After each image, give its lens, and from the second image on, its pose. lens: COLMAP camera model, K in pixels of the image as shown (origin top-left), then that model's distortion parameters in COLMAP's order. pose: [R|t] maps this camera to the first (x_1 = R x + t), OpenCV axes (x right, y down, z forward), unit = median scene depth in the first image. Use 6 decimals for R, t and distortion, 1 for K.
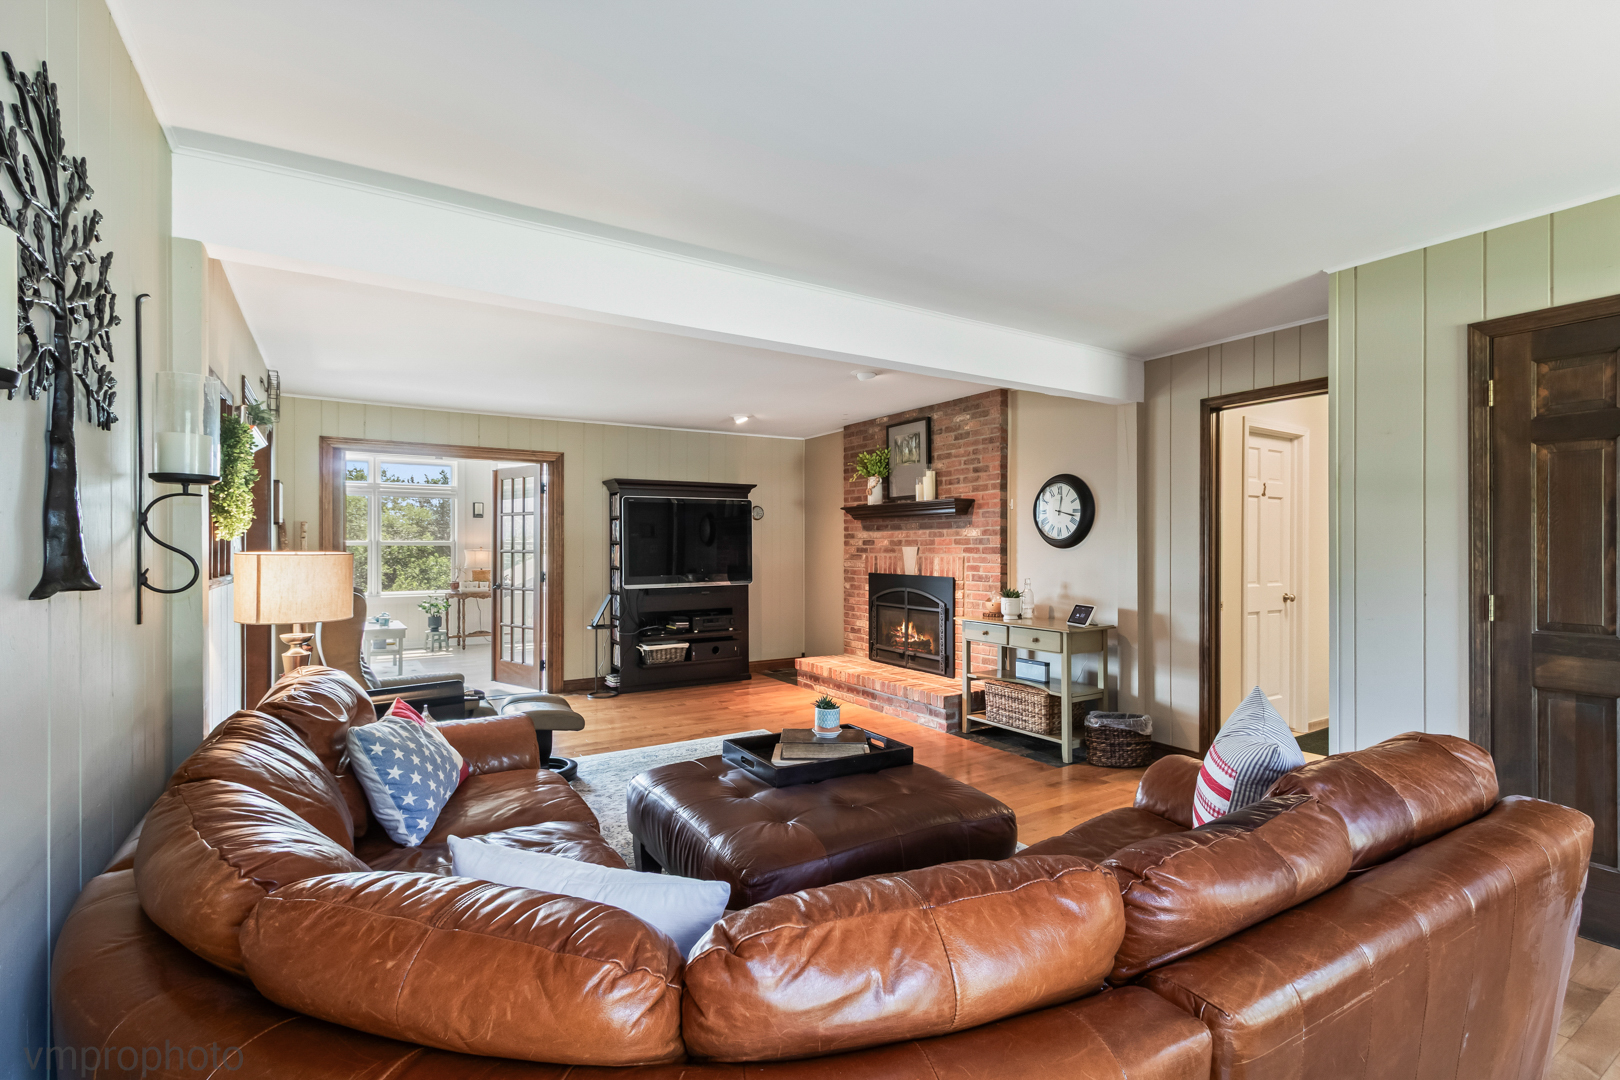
lens RADIAL K [[754.0, 0, 819.9], [0, 754.0, 546.4], [0, 0, 1]] dist [0.000992, -0.000011]
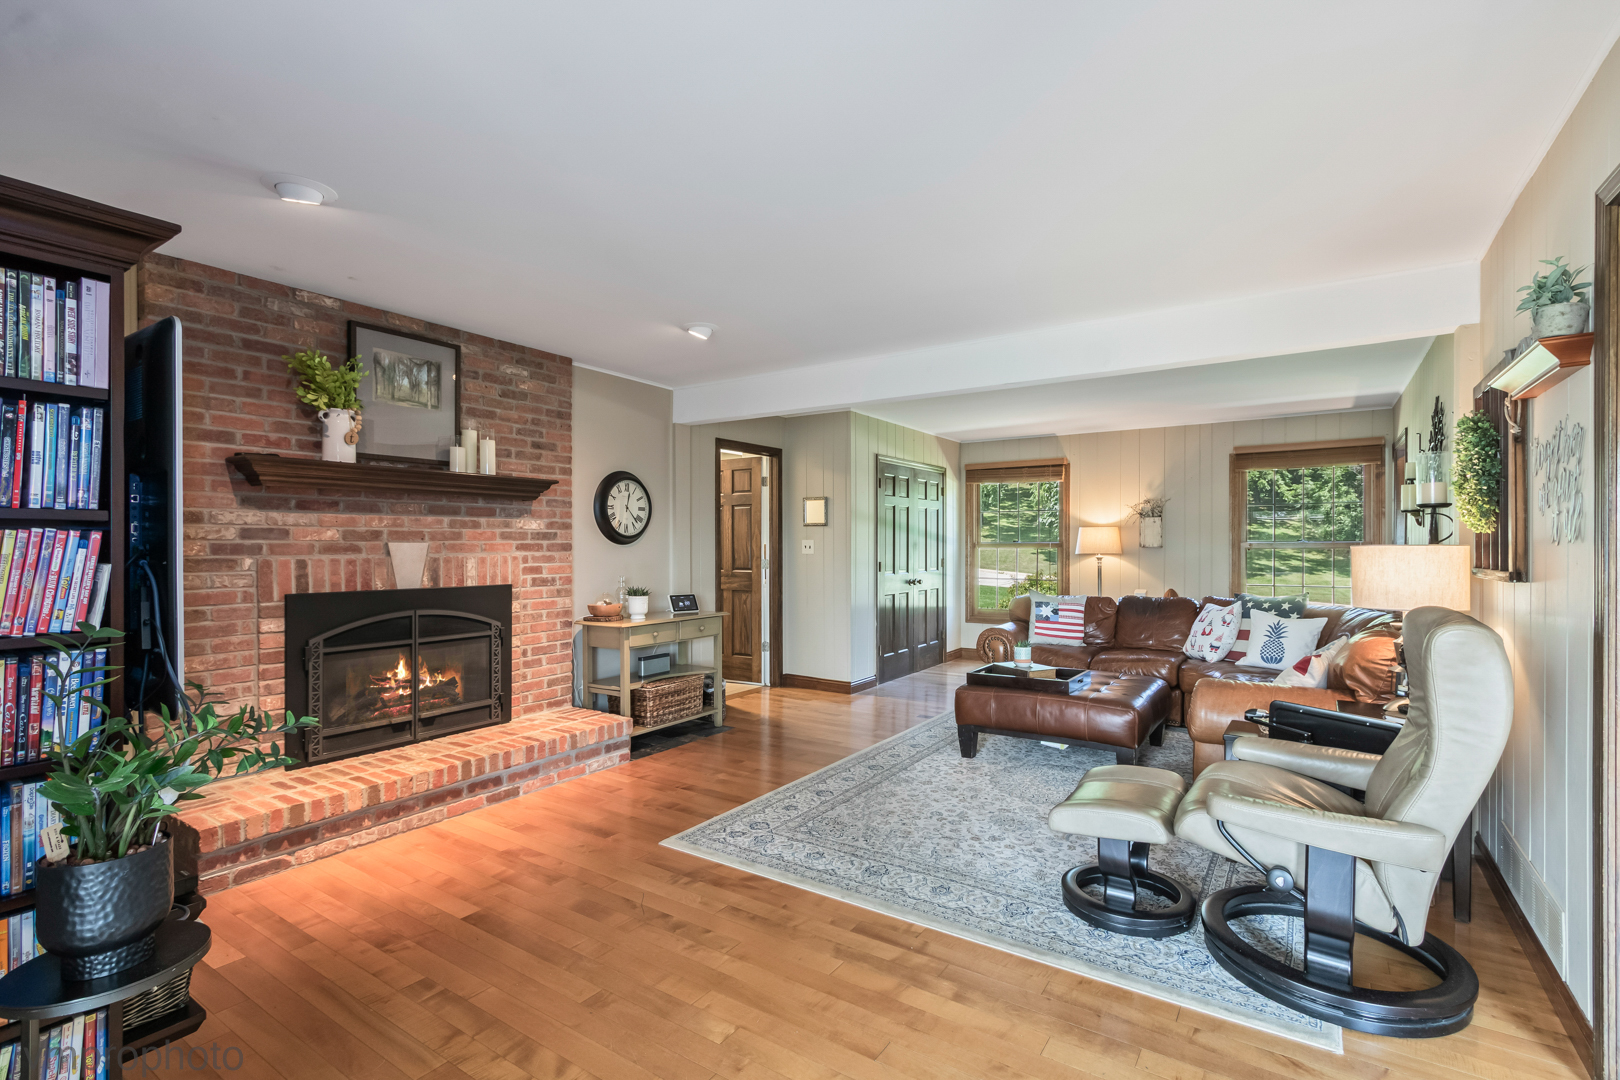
lens RADIAL K [[754.0, 0, 819.9], [0, 754.0, 546.4], [0, 0, 1]] dist [0.000992, -0.000011]
pose [[-0.420128, -0.002922, 0.907460, -0.596074], [-0.001363, 0.999996, 0.002589, 0.001803], [-0.907464, -0.000149, -0.420130, 0.999403]]
